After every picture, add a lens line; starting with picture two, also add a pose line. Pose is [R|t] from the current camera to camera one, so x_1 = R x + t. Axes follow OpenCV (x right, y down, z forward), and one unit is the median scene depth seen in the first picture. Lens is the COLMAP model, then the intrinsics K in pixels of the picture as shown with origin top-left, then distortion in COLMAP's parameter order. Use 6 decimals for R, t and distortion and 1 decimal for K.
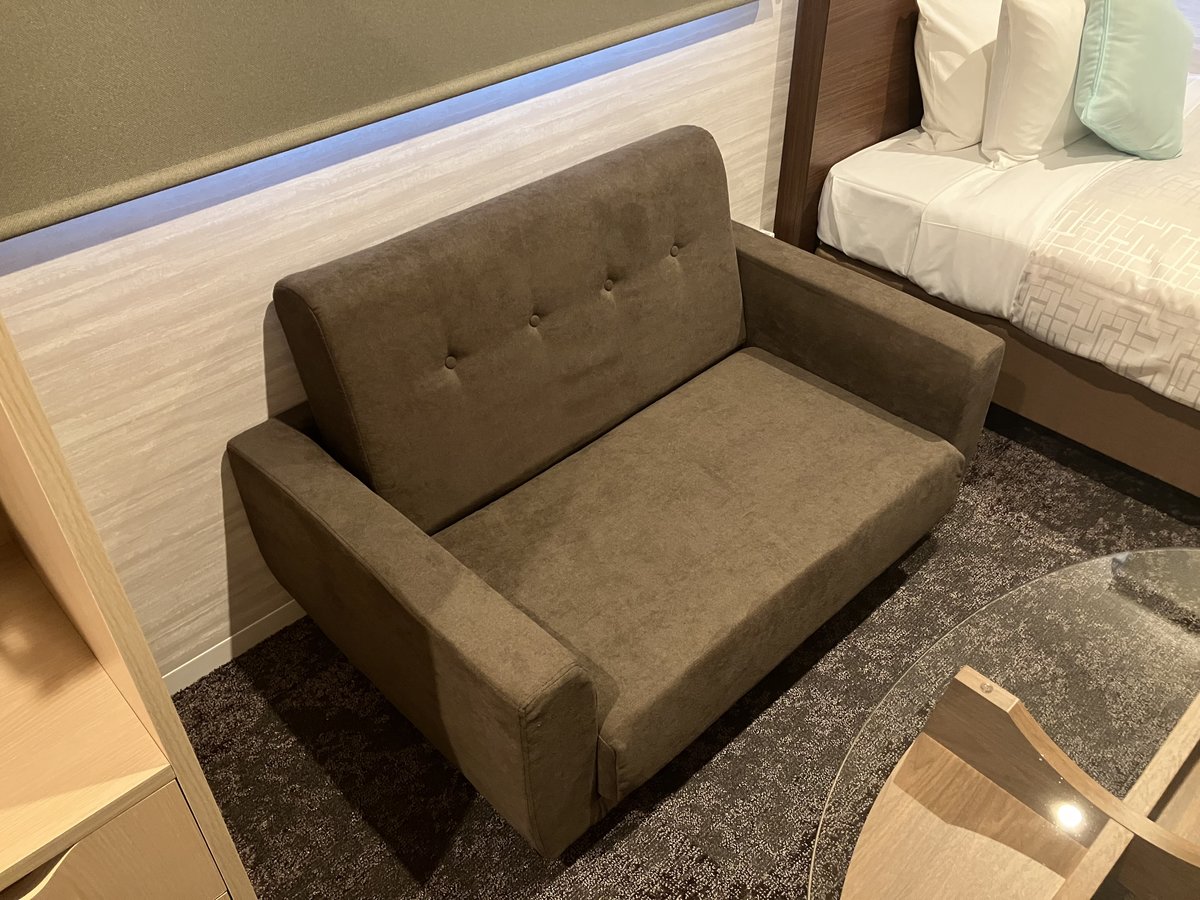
lens RADIAL K [[980.0, 0, 604.8], [0, 980.0, 432.5], [0, 0, 1]] dist [0.032081, -0.034830]
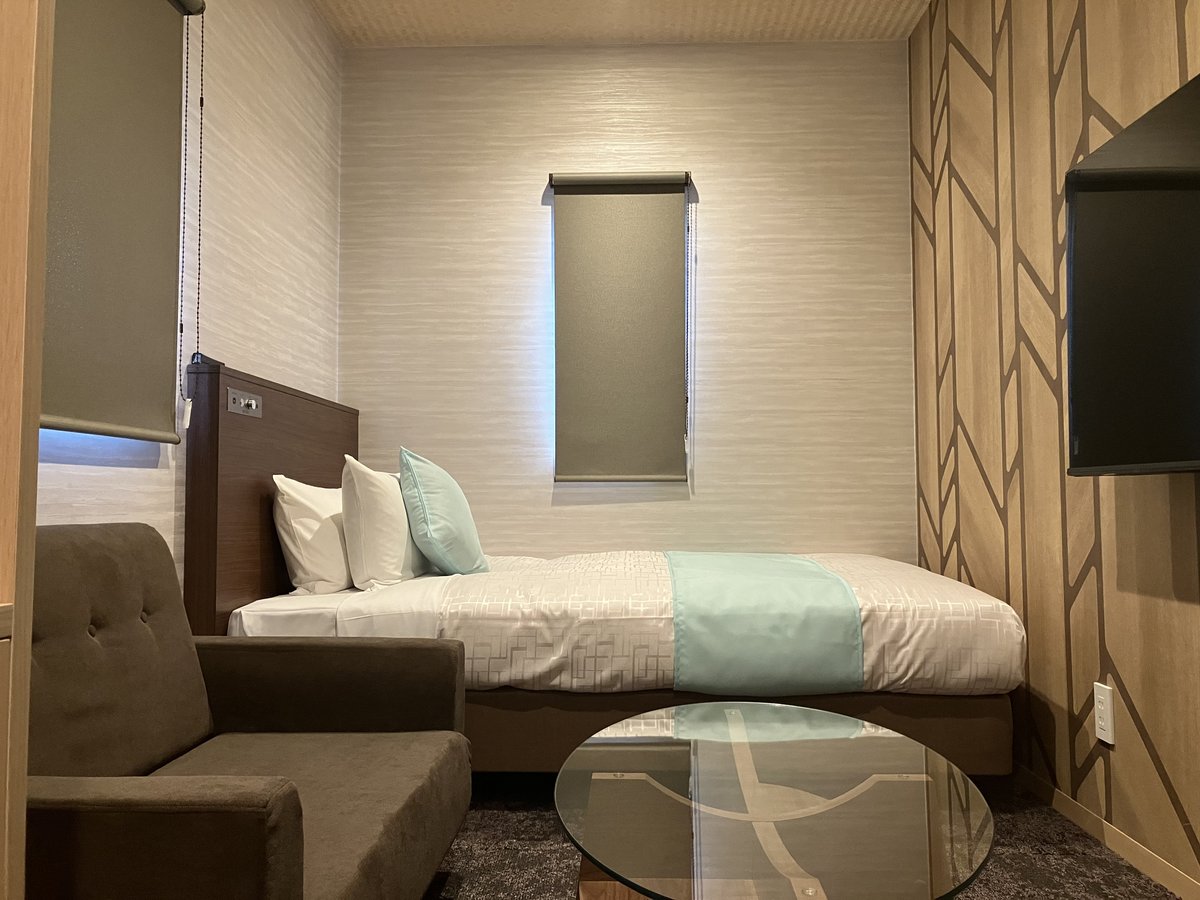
lens RADIAL K [[980.0, 0, 598.2], [0, 980.0, 444.4], [0, 0, 1]] dist [0.032081, -0.034830]
pose [[0.716203, 0.044804, 0.696453, -0.288454], [0.432053, 0.755241, -0.492891, 0.354421], [-0.548073, 0.653914, 0.521548, 0.131187]]
